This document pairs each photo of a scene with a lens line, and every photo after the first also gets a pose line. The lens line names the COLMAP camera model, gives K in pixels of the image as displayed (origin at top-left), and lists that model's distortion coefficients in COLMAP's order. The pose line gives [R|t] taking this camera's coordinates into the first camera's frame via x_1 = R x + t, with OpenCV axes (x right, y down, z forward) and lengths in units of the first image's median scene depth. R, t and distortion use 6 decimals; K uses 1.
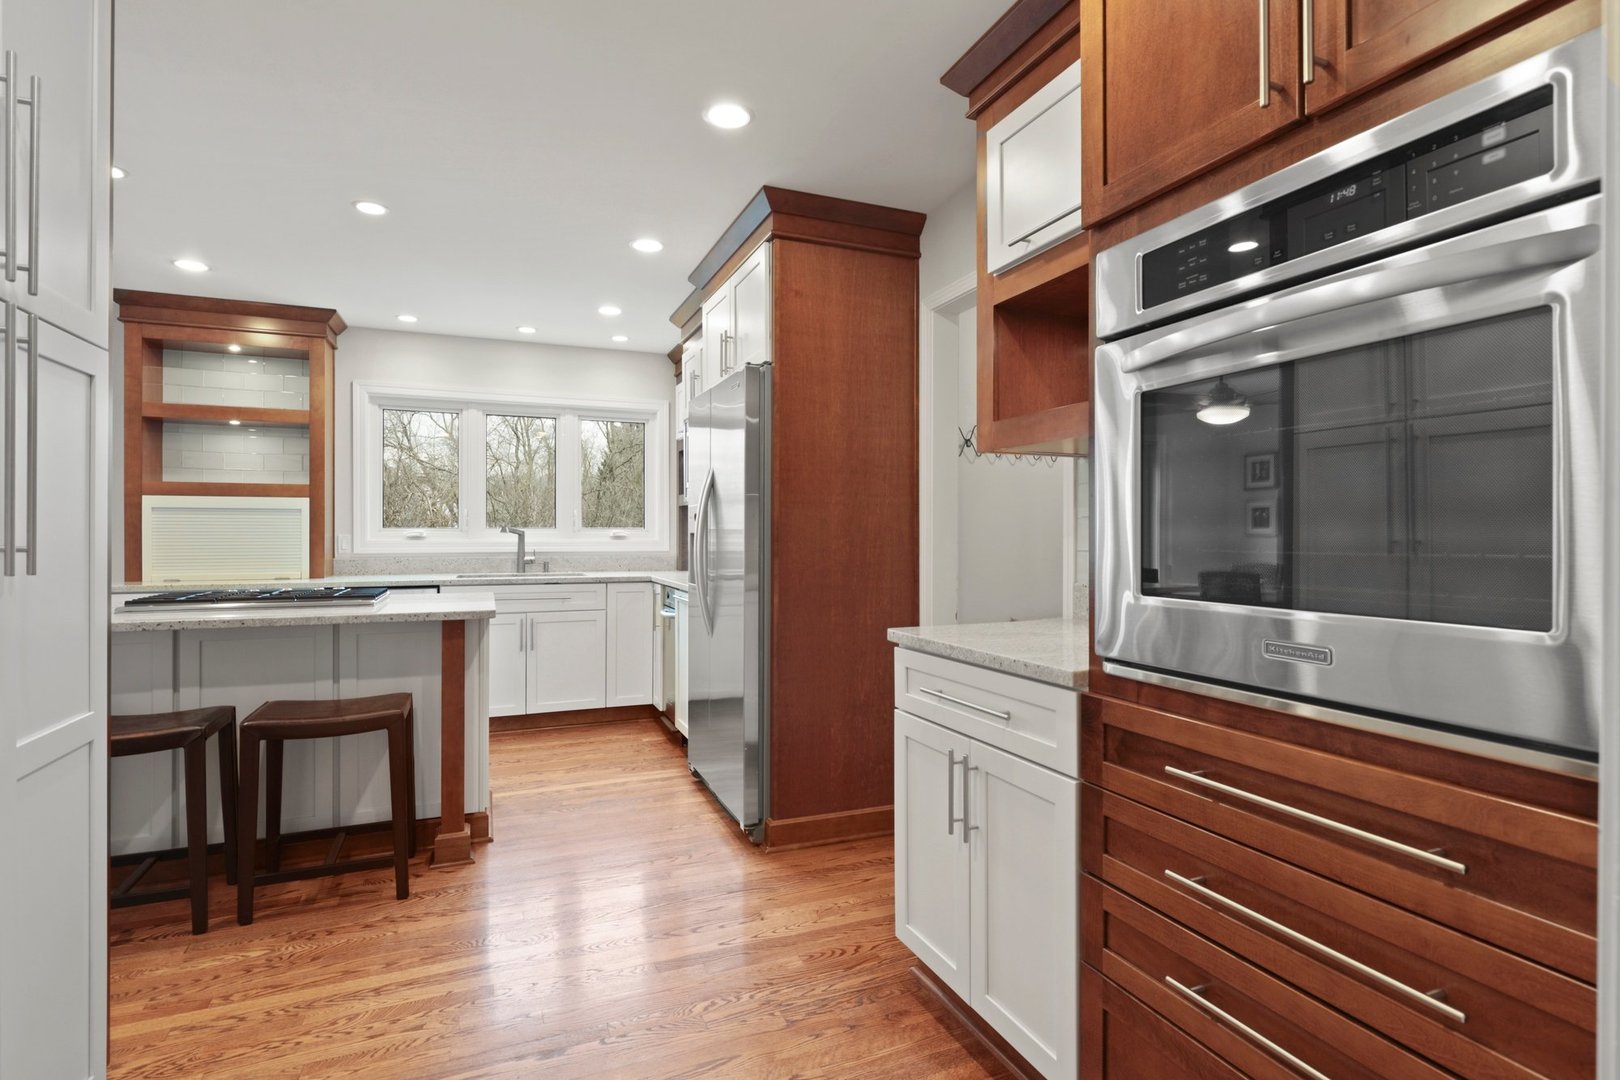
lens RADIAL K [[804.3, 0, 809.4], [0, 804.3, 537.1], [0, 0, 1]] dist [-0.000809, -0.000162]
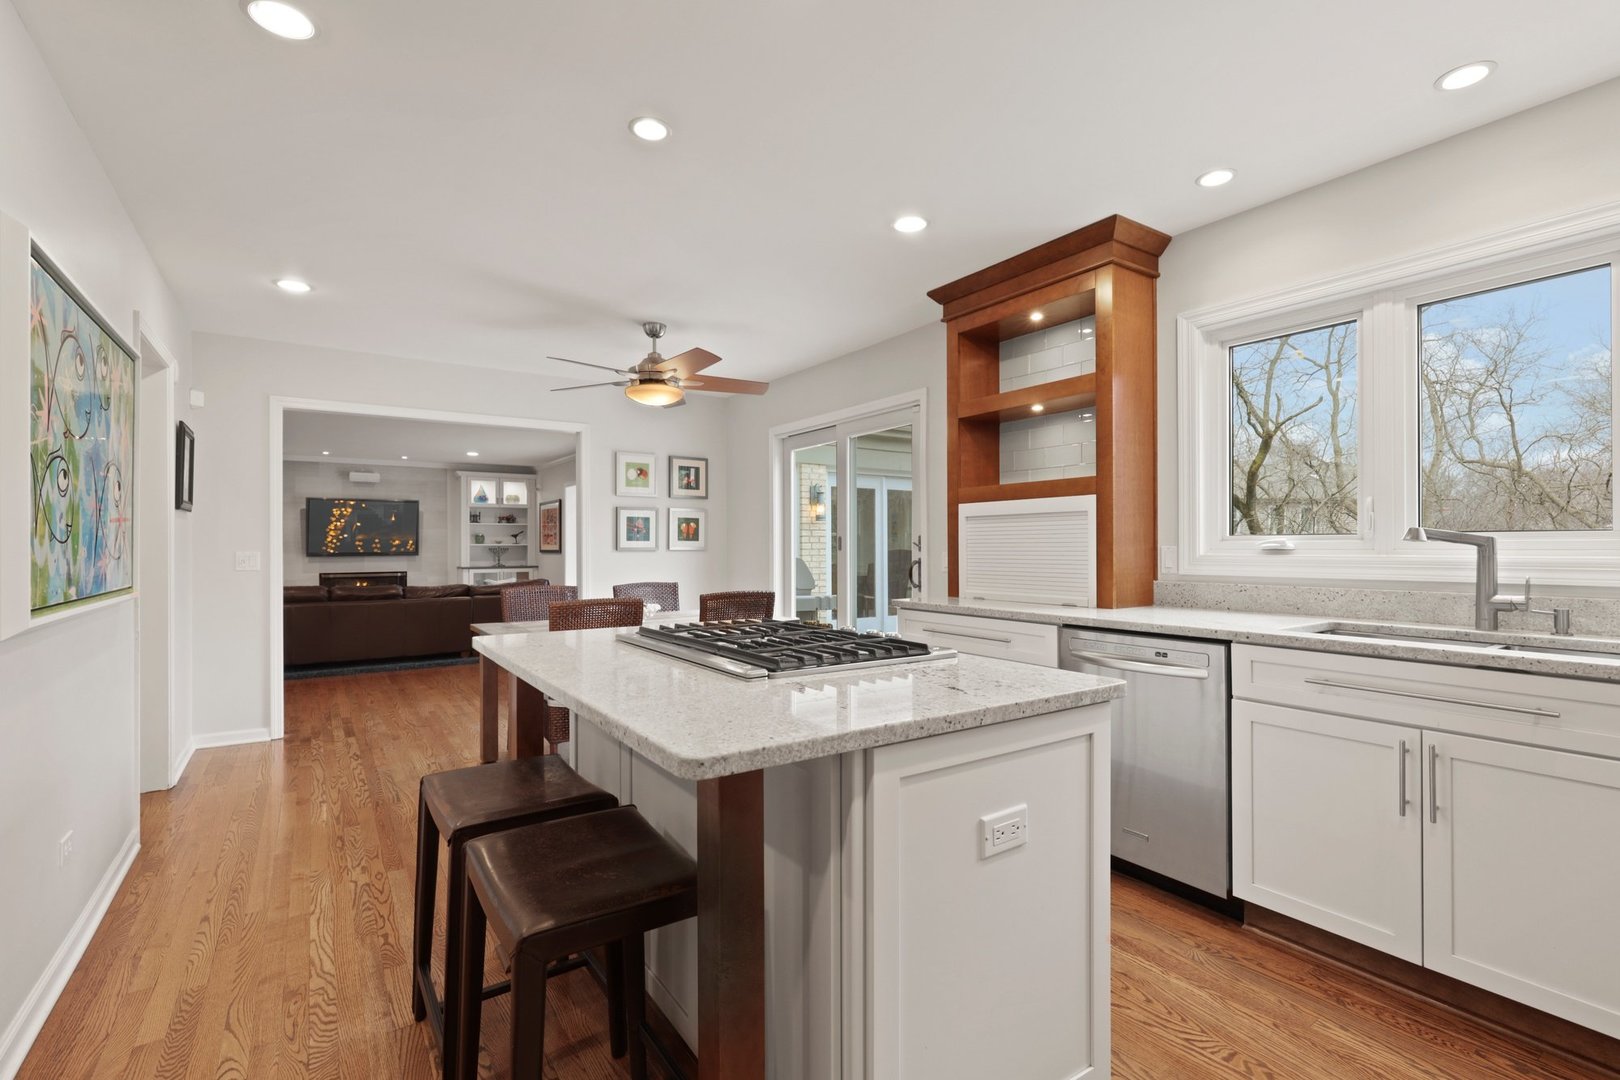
lens RADIAL K [[738.5, 0, 819.2], [0, 738.5, 540.1], [0, 0, 1]] dist [-0.000119, -0.000112]
pose [[0.204823, -0.009399, -0.978754, -0.031646], [-0.001180, 0.999951, -0.009849, -0.001677], [0.978798, 0.003172, 0.204802, 0.591877]]
